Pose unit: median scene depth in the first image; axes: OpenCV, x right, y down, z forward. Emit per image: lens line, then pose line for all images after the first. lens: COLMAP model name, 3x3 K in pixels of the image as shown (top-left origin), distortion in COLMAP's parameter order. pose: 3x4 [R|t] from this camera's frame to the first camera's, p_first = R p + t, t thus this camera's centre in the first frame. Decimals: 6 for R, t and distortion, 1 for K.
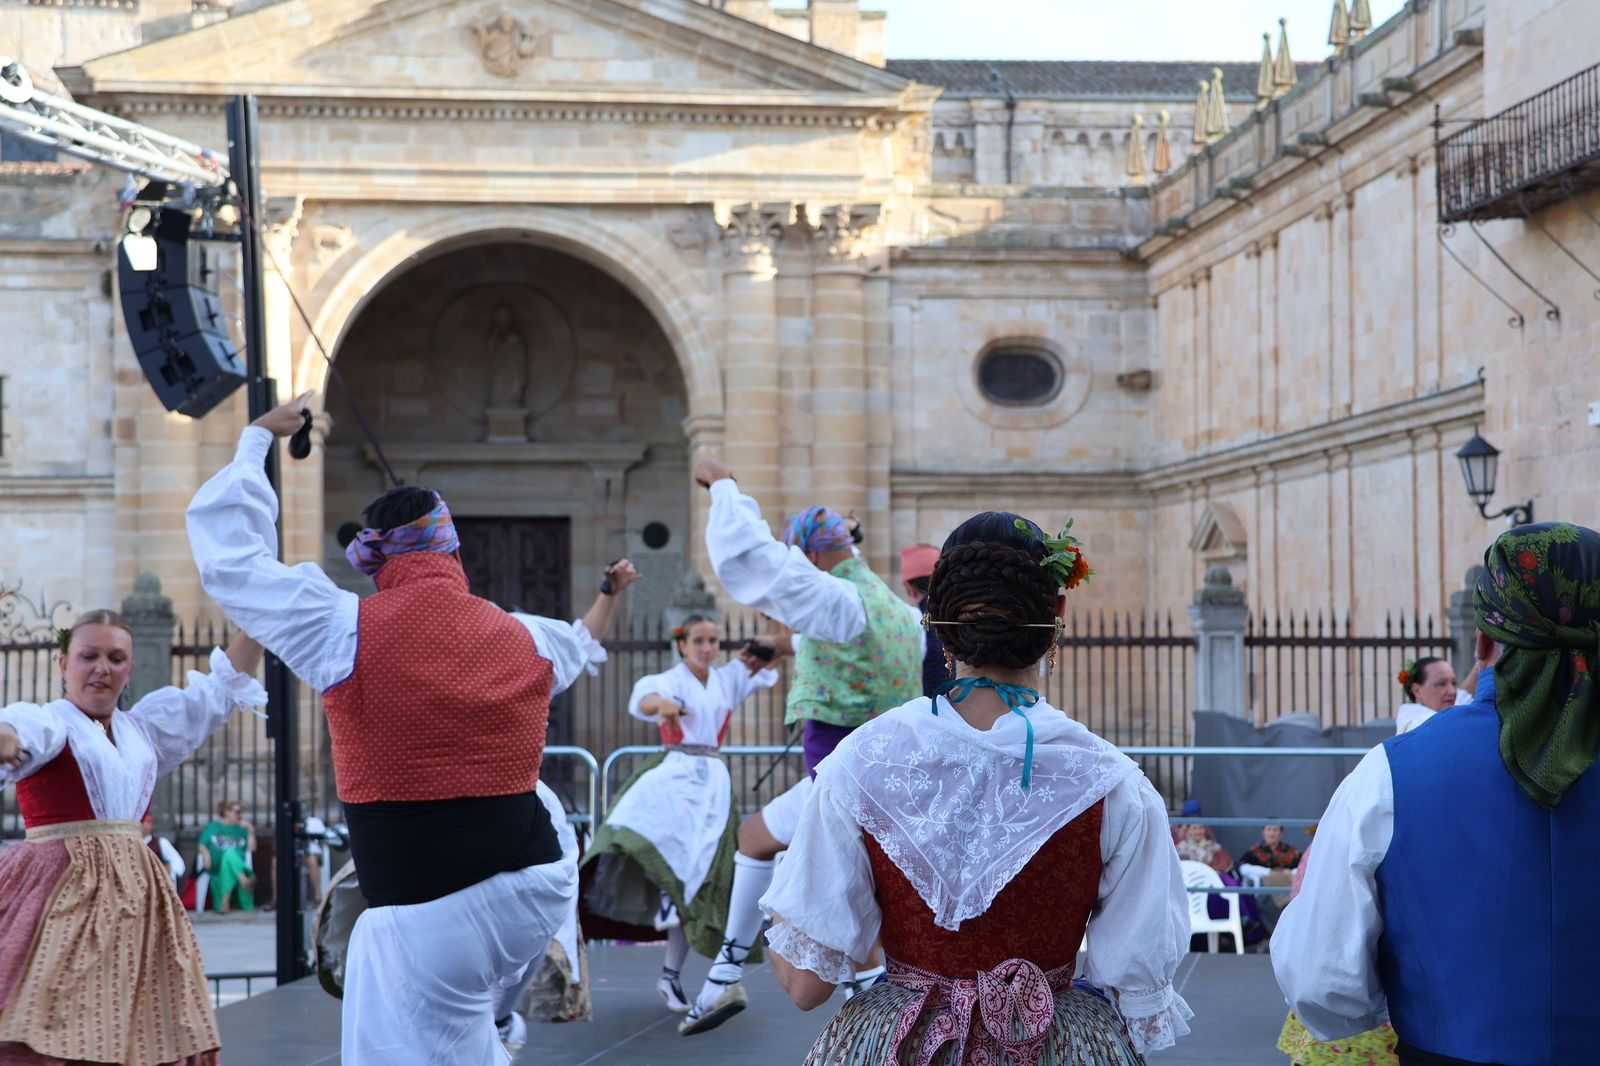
lens RADIAL K [[3219.8, 0, 790.2], [0, 3219.8, 523.4], [0, 0, 1]] dist [0.282924, 0.000000]
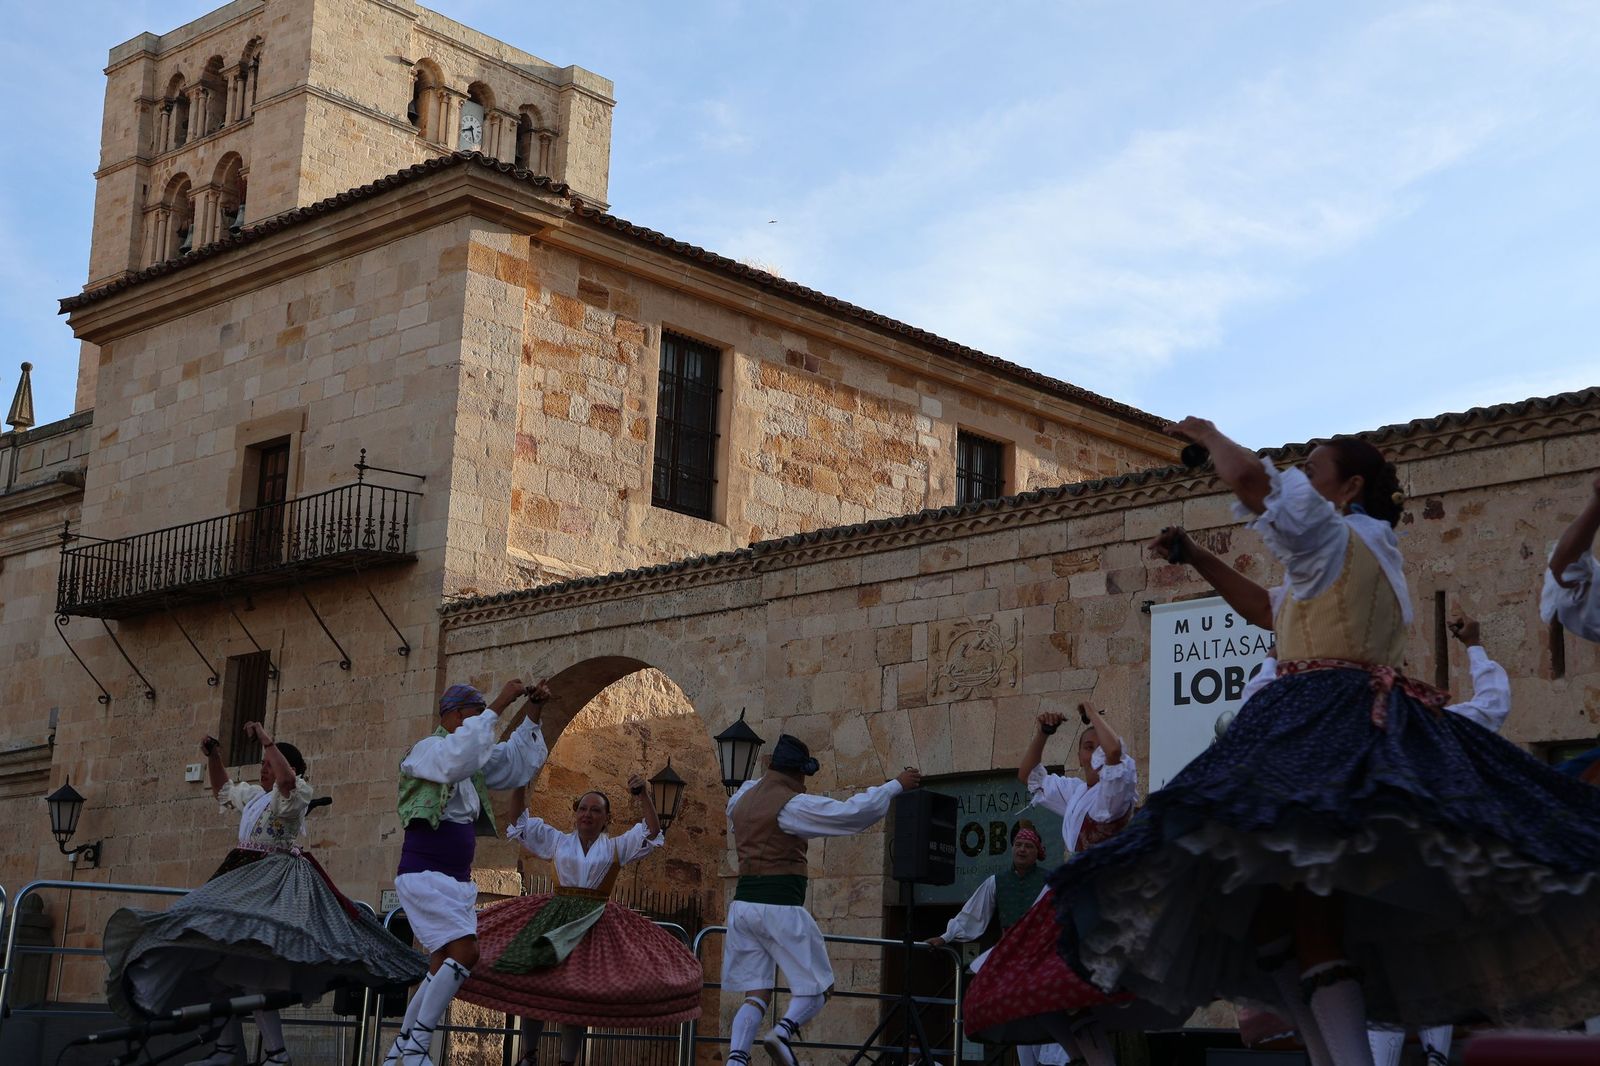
lens RADIAL K [[2371.0, 0, 802.1], [0, 2371.0, 525.0], [0, 0, 1]] dist [0.171970, 0.000000]
pose [[0.759991, 0.184794, 0.623109, -0.115065], [-0.069225, 0.976289, -0.205104, 0.031206], [-0.646236, 0.112742, 0.754764, 0.075223]]
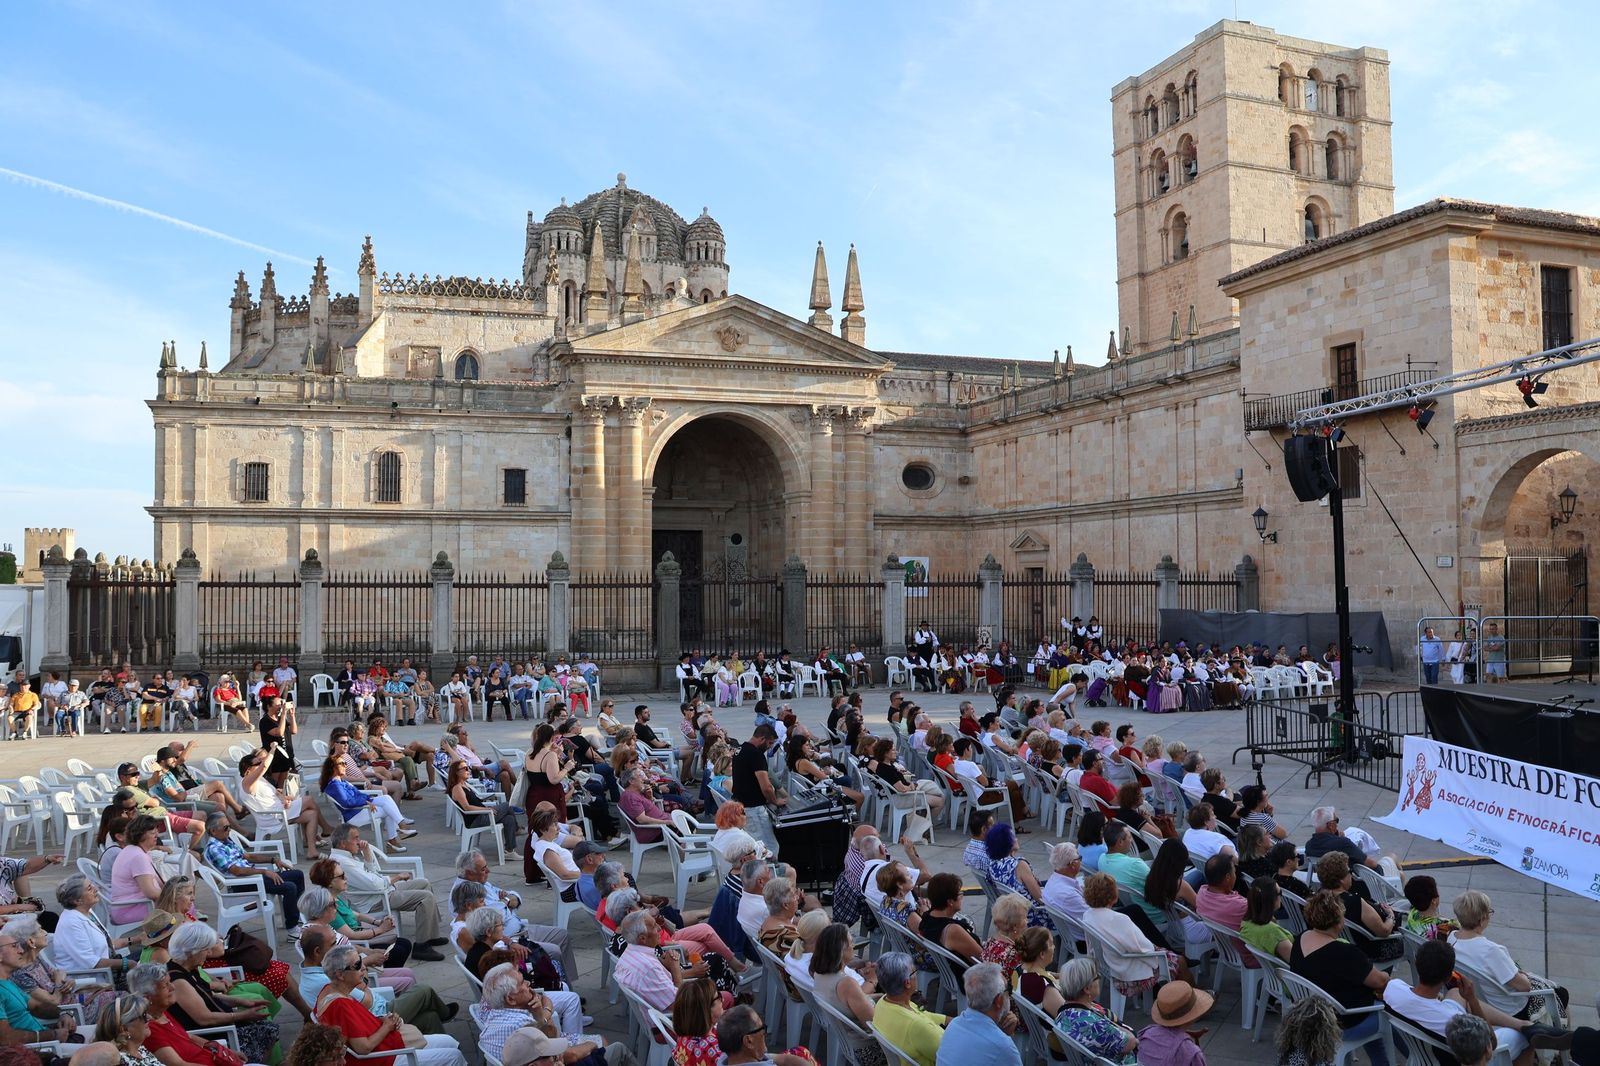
lens RADIAL K [[1354.8, 0, 800.4], [0, 1354.8, 530.5], [0, 0, 1]] dist [-0.149255, 0.118993]
pose [[0.973158, 0.012823, 0.229779, -0.290439], [-0.012332, 0.999918, -0.003572, 0.000666], [-0.229806, 0.000643, 0.973236, -0.006082]]
